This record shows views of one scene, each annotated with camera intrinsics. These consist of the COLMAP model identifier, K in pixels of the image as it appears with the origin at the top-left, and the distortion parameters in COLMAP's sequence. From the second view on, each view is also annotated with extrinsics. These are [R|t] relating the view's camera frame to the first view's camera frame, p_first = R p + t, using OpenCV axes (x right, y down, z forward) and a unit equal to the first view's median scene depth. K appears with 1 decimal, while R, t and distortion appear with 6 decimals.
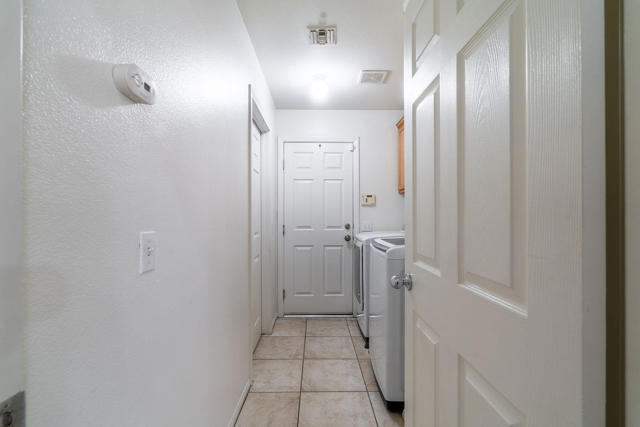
lens RADIAL K [[290.0, 0, 319.5], [0, 290.0, 215.1], [0, 0, 1]] dist [-0.007424, -0.001087]
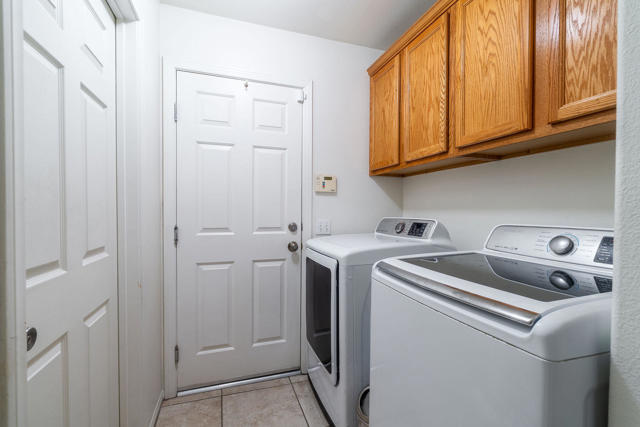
lens RADIAL K [[290.0, 0, 322.3], [0, 290.0, 214.5], [0, 0, 1]] dist [-0.007424, -0.001087]
pose [[0.948333, 0.001034, 0.317274, -0.036680], [-0.006687, 0.999838, 0.016728, 0.001777], [-0.317205, -0.017985, 0.948186, 0.410108]]
